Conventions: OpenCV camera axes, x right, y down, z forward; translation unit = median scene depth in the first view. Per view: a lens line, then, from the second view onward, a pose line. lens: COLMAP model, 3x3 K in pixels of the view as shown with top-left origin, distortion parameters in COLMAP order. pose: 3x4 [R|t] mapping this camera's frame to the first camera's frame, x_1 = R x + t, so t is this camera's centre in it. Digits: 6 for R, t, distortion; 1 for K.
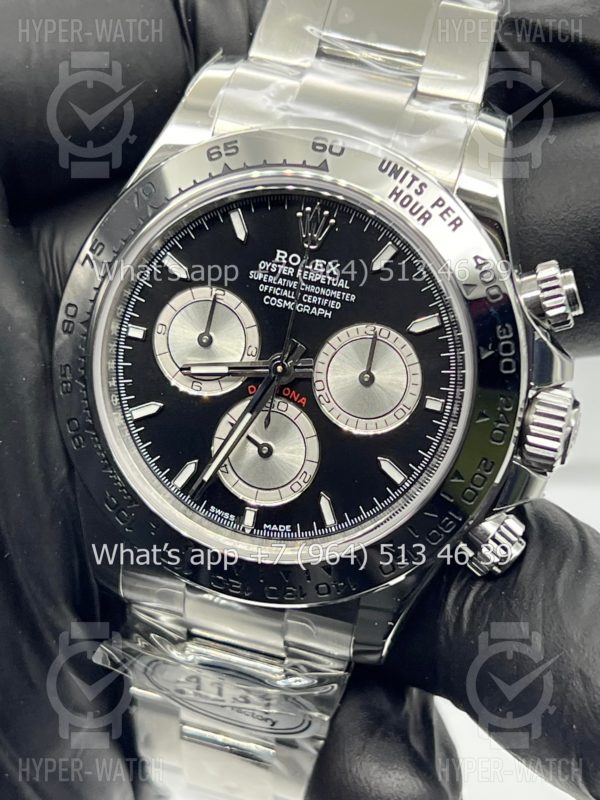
lens RADIAL K [[1908.9, 0, 300.0], [0, 1908.9, 400.0], [0, 0, 1]] dist [0.248683, -0.059012]
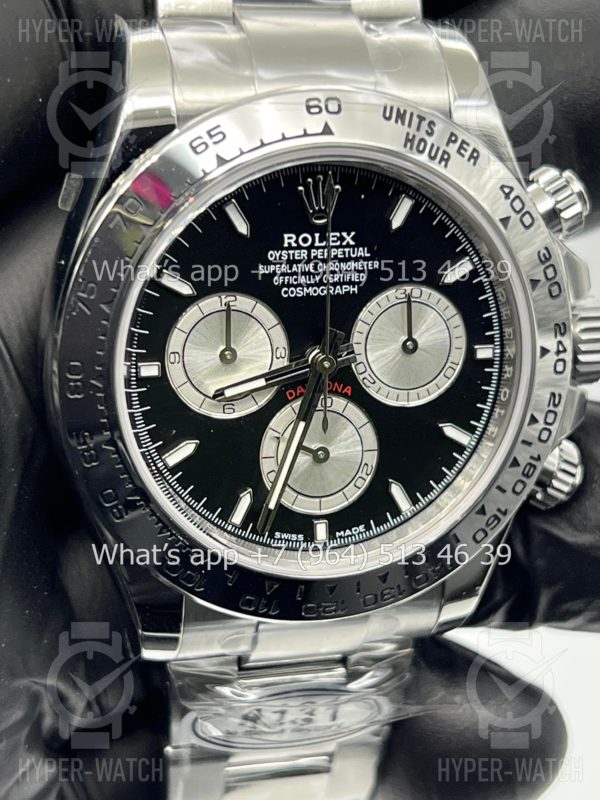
lens RADIAL K [[1908.9, 0, 300.0], [0, 1908.9, 400.0], [0, 0, 1]] dist [0.248683, -0.059012]
pose [[0.865597, -0.300007, 0.400920, -0.379426], [0.248932, 0.952521, 0.175317, -0.158032], [-0.434481, -0.051952, 0.899181, 0.205407]]
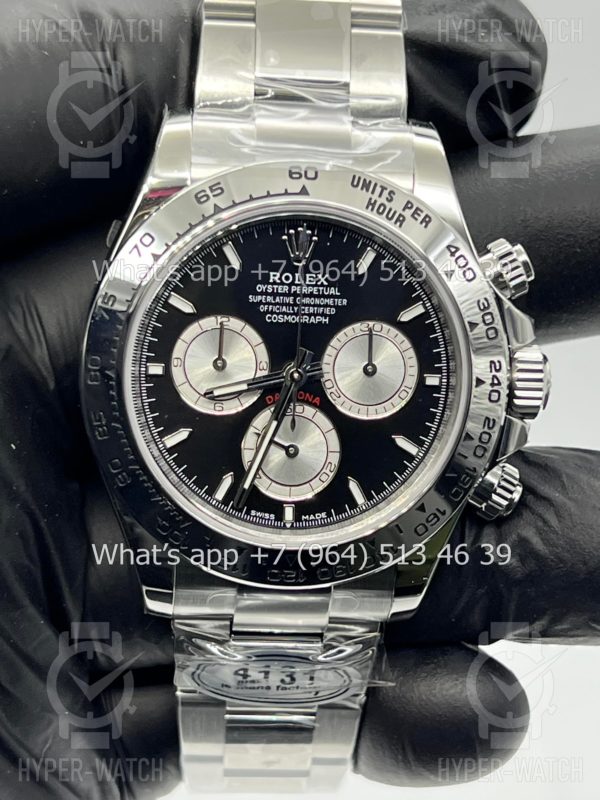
lens RADIAL K [[1908.9, 0, 300.0], [0, 1908.9, 400.0], [0, 0, 1]] dist [0.248683, -0.059012]
pose [[0.948460, -0.193929, 0.250630, -0.289774], [0.196919, 0.980329, 0.013345, -0.016835], [-0.248288, 0.036697, 0.967991, -0.082984]]
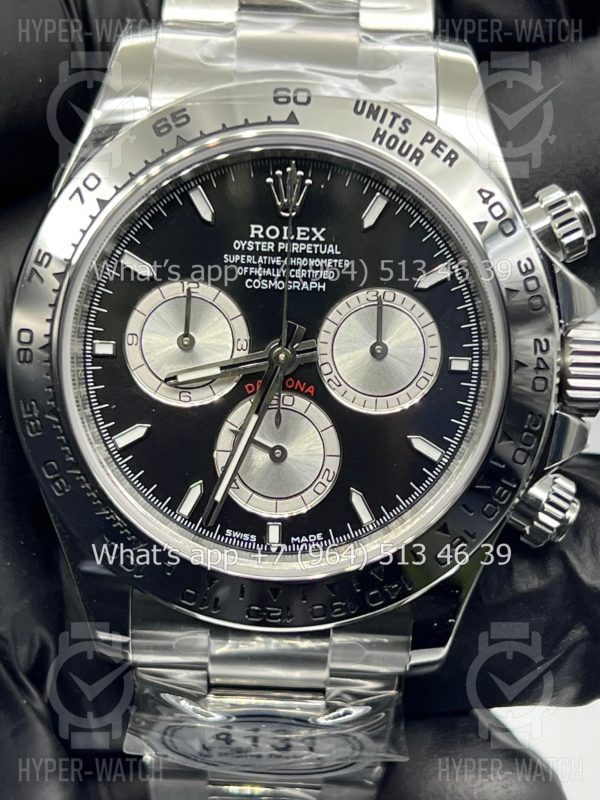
lens RADIAL K [[1908.9, 0, 300.0], [0, 1908.9, 400.0], [0, 0, 1]] dist [0.248683, -0.059012]
pose [[0.966756, -0.182101, 0.179506, -0.161845], [0.189786, 0.981469, -0.026458, 0.027473], [-0.171362, 0.059646, 0.983401, 0.140432]]
